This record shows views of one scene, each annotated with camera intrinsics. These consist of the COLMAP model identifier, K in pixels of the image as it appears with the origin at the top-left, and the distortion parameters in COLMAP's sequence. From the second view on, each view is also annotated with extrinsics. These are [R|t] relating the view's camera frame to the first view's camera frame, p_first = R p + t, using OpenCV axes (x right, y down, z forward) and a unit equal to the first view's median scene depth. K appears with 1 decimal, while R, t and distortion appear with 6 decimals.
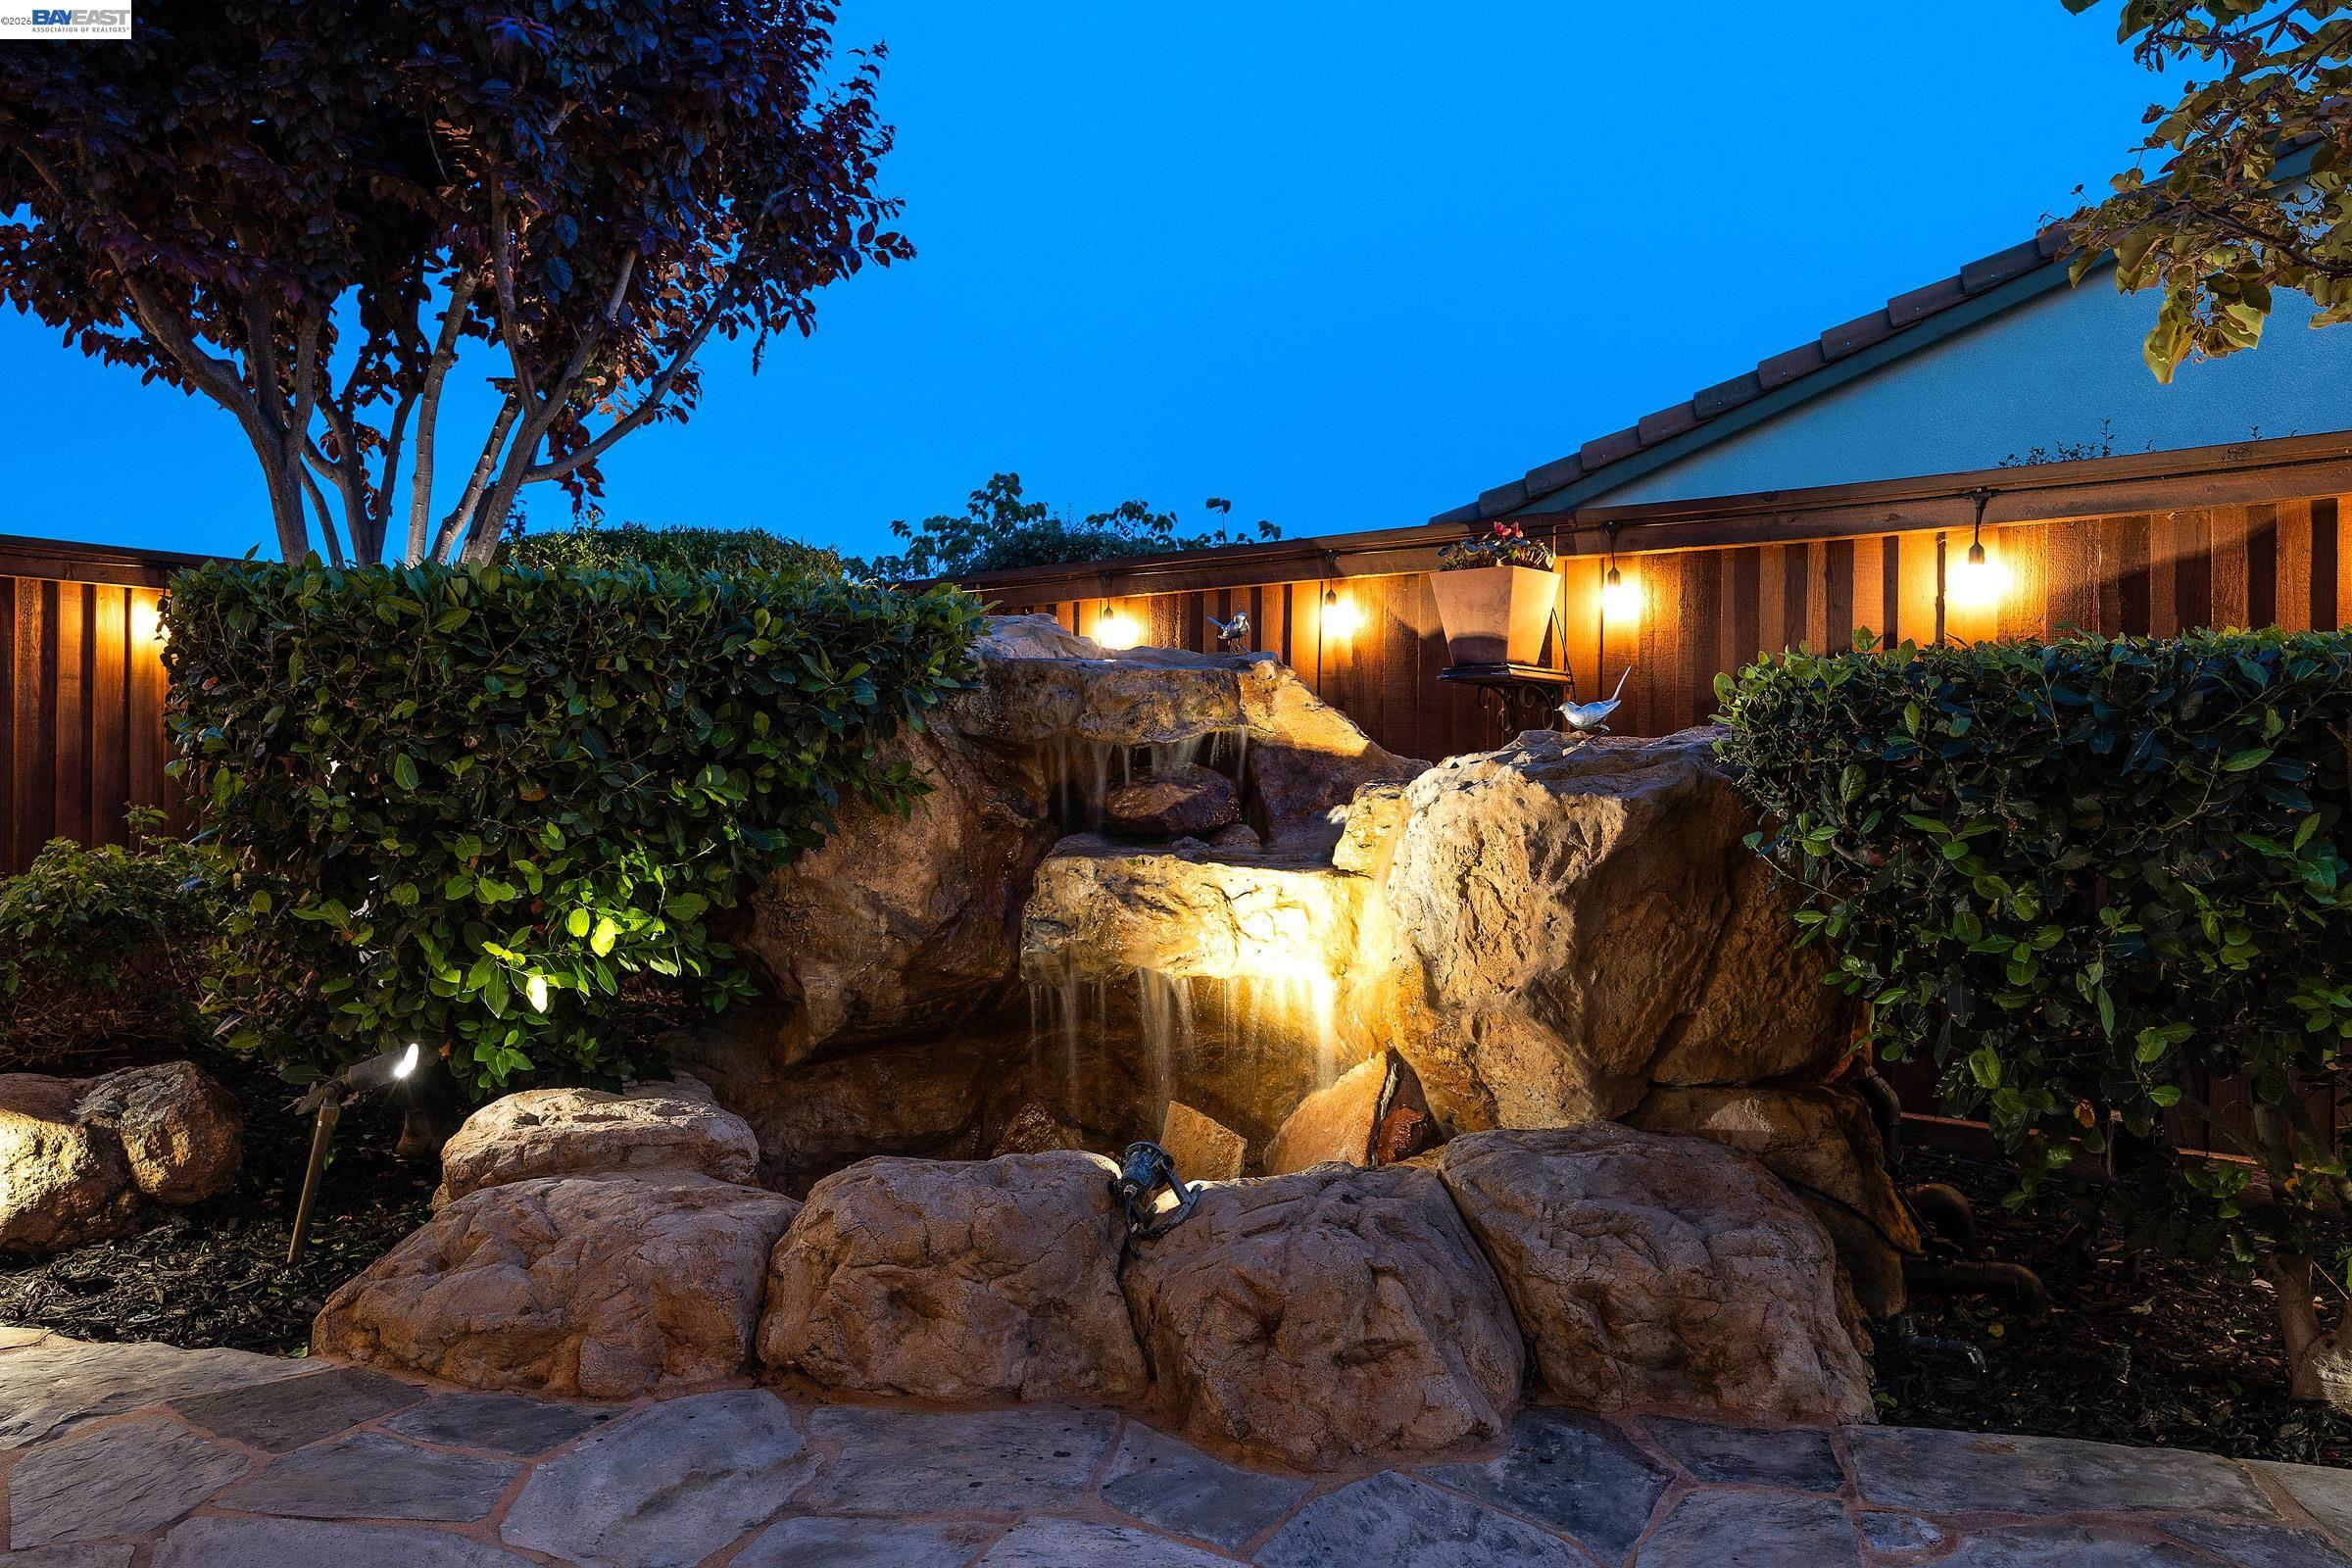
lens RADIAL K [[1732.3, 0, 1183.6], [0, 1732.3, 777.4], [0, 0, 1]] dist [0.001179, -0.001206]
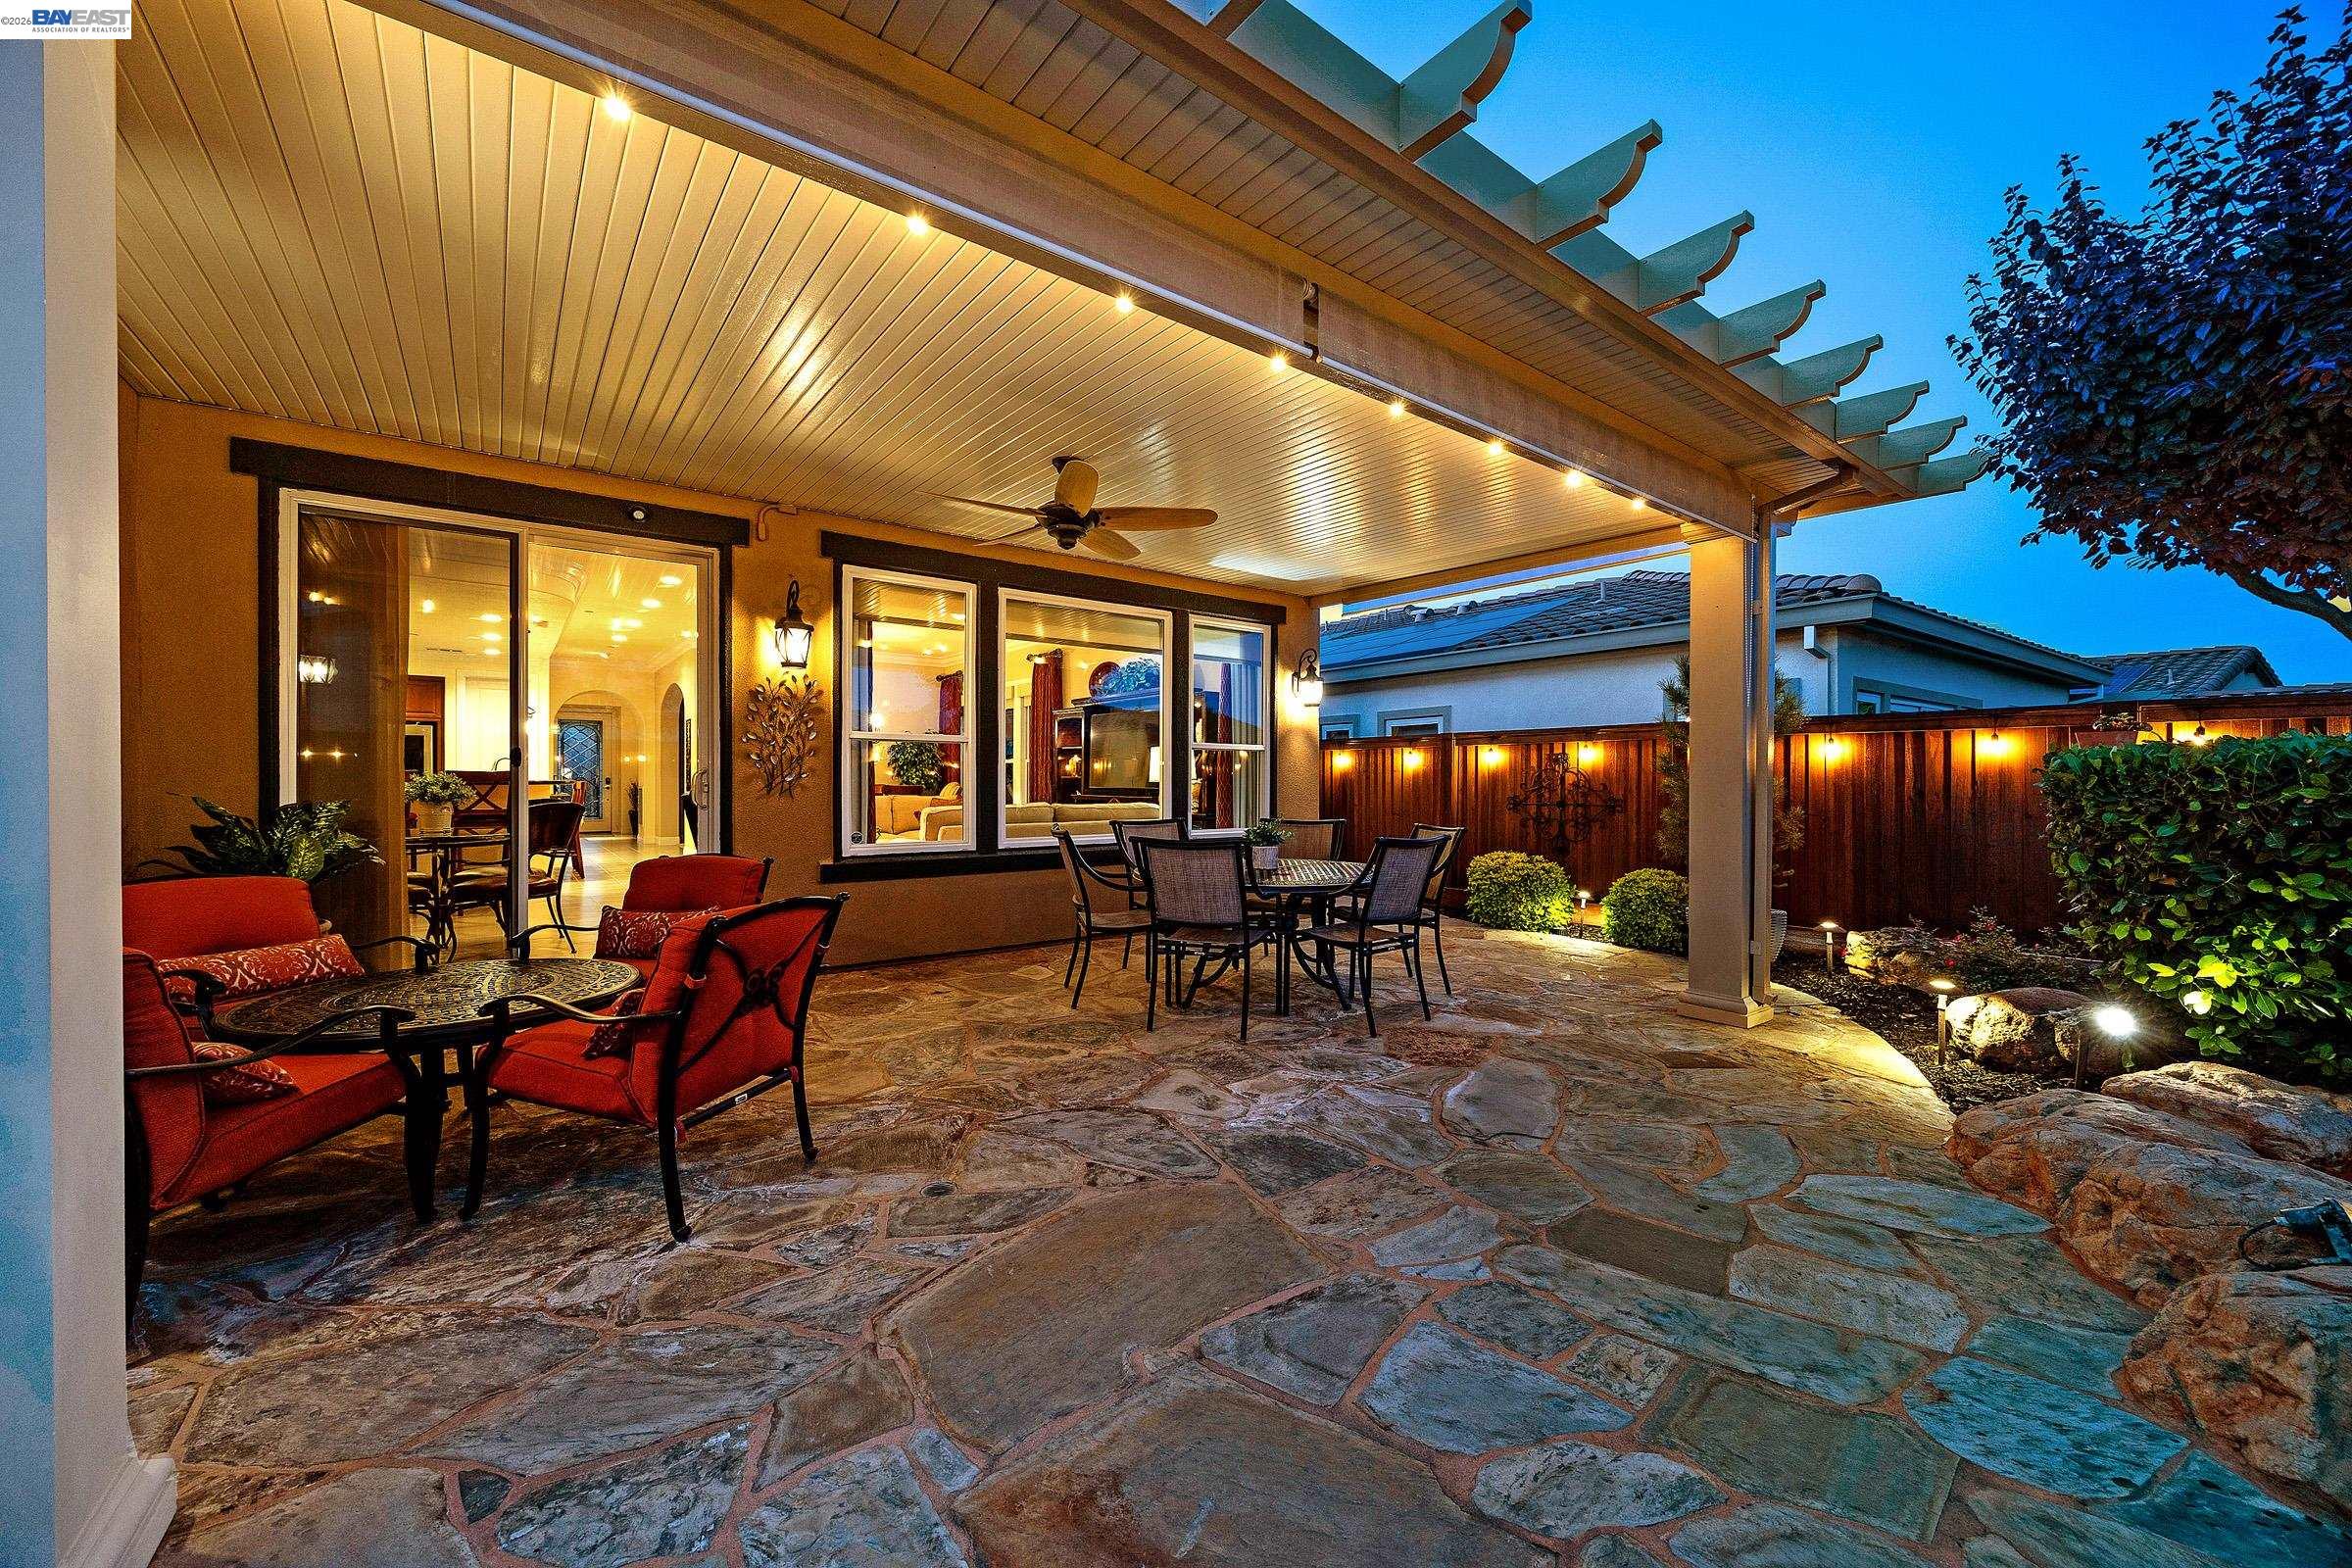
lens RADIAL K [[897.0, 0, 1179.0], [0, 897.0, 782.5], [0, 0, 1]] dist [-0.000284, 0.000128]
pose [[-0.268097, -0.004780, -0.963380, 0.677363], [-0.000447, 0.999988, -0.004837, -0.075794], [0.963392, -0.000866, -0.268096, 0.284752]]
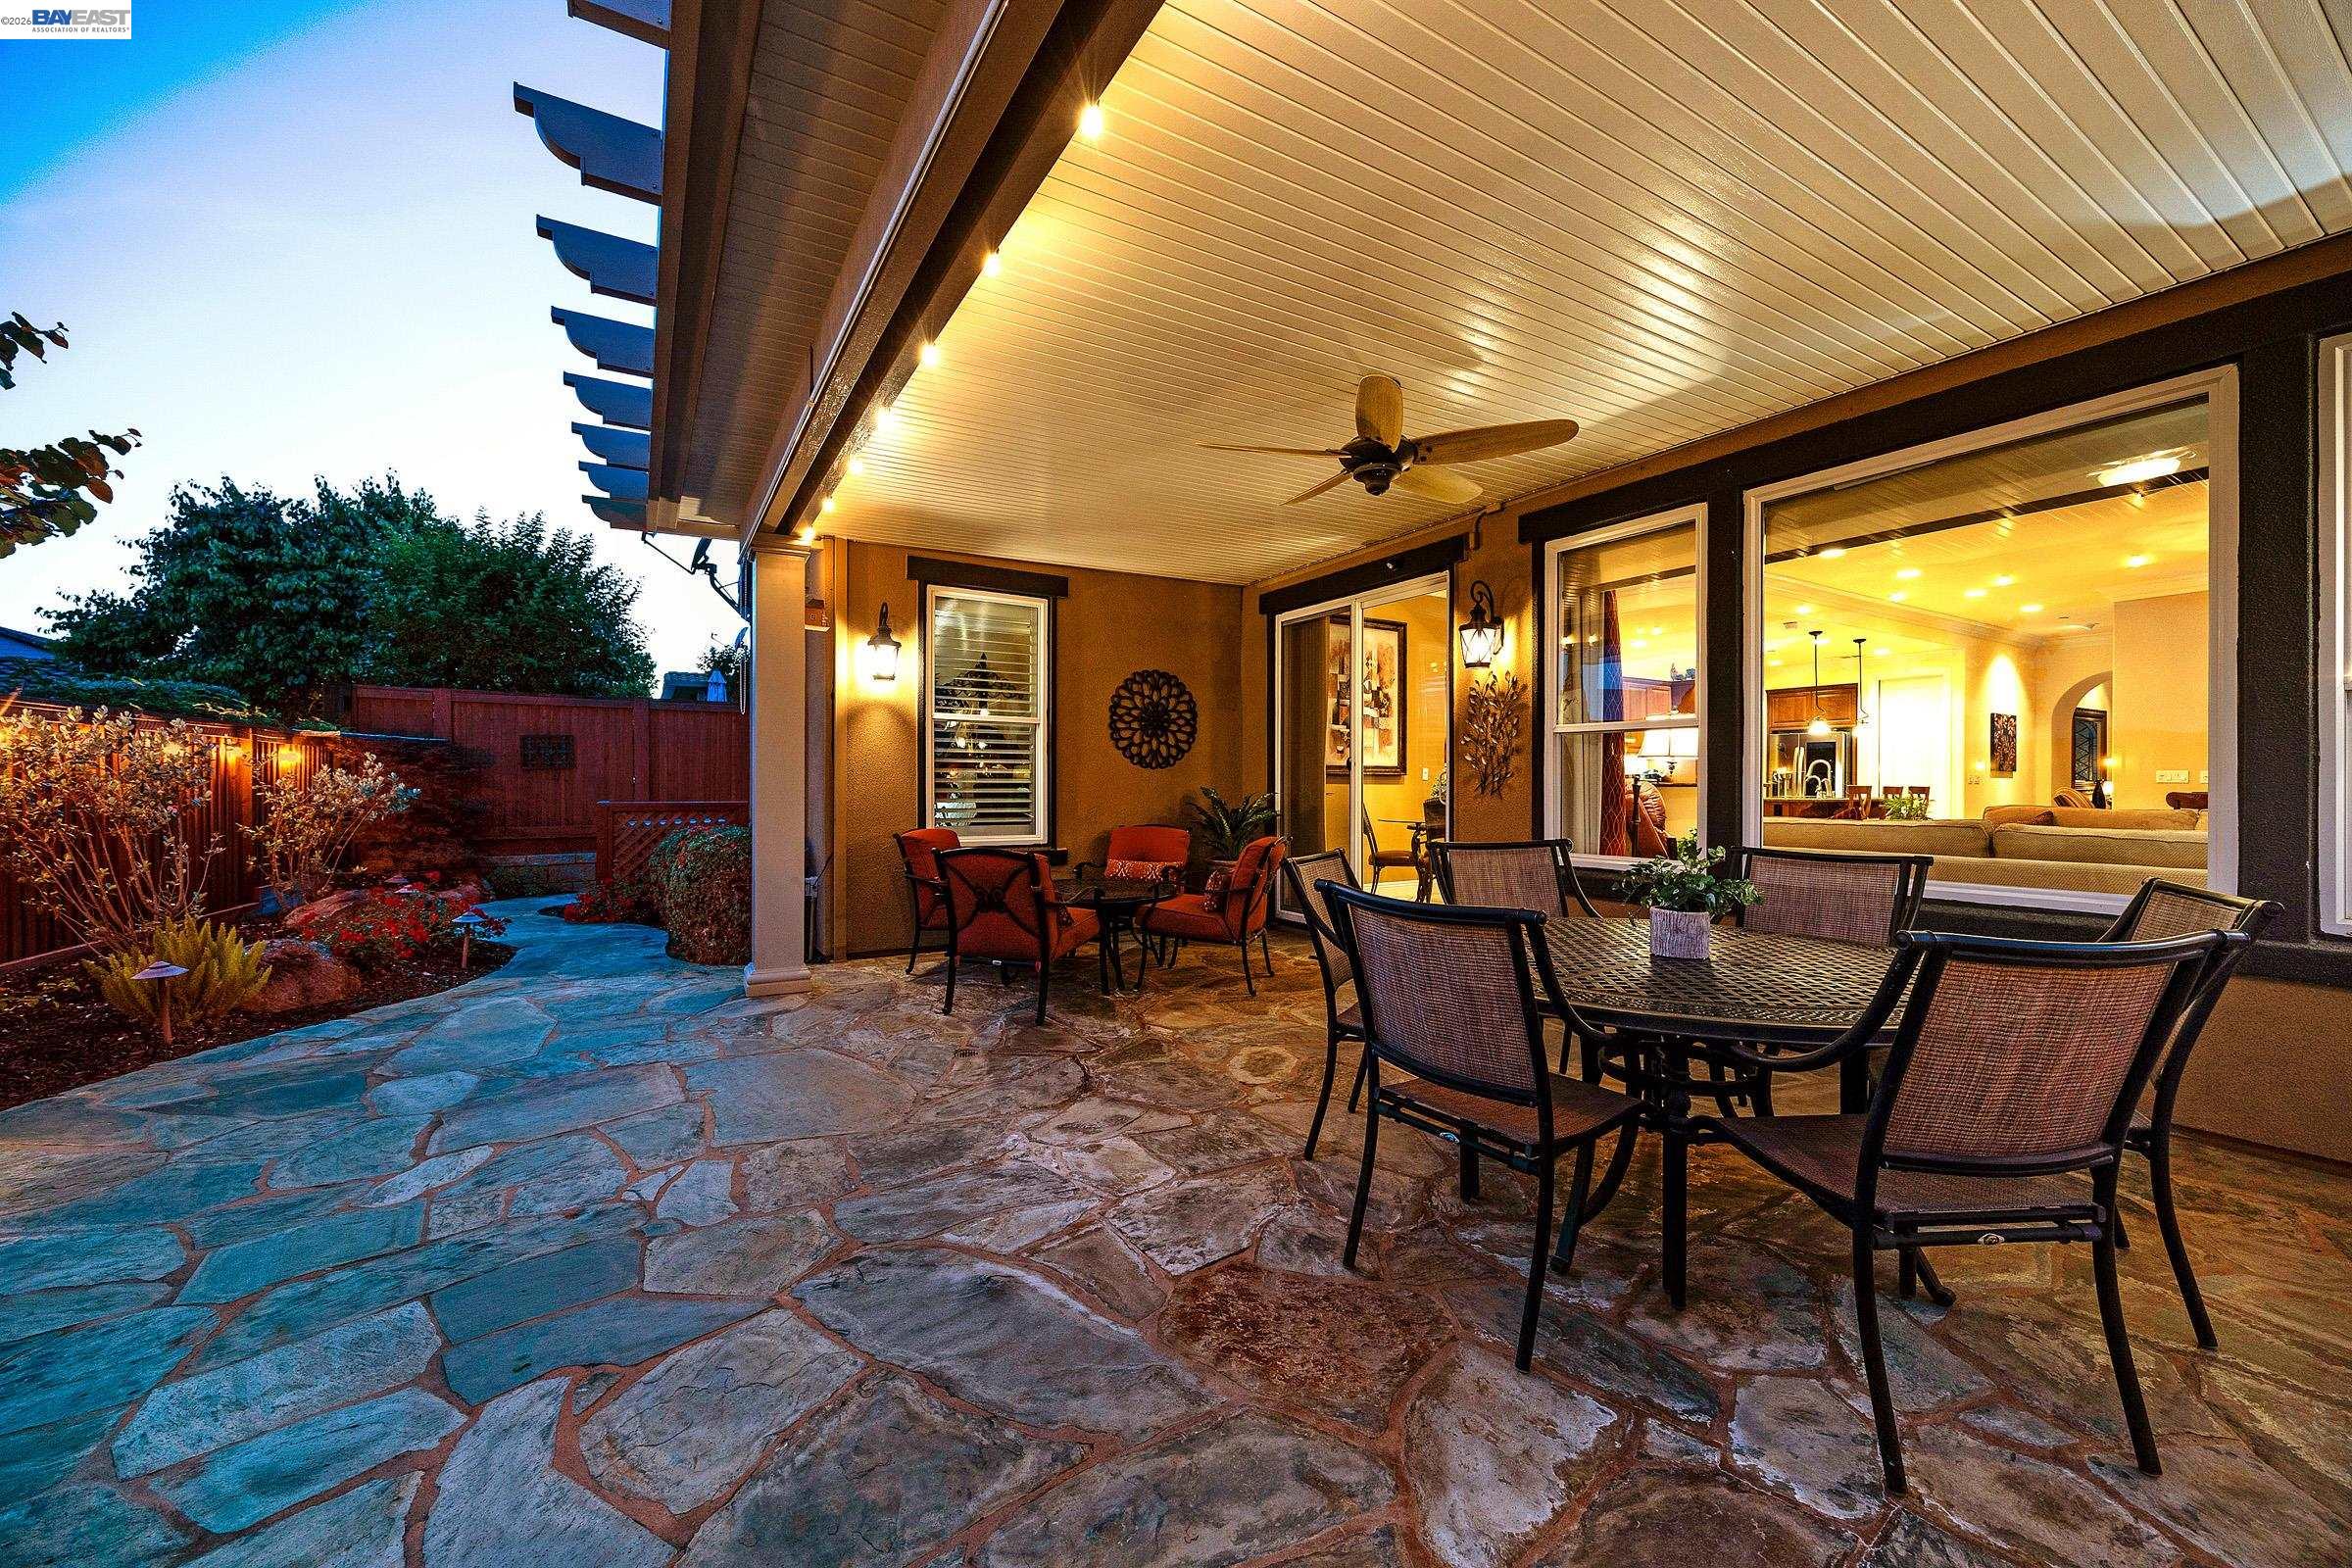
lens RADIAL K [[897.0, 0, 1179.0], [0, 897.0, 782.5], [0, 0, 1]] dist [-0.000284, 0.000128]
pose [[-0.928021, -0.008377, 0.372434, -0.691518], [-0.009821, 0.999950, -0.001980, -0.074212], [-0.372399, -0.005495, -0.928057, 0.843865]]
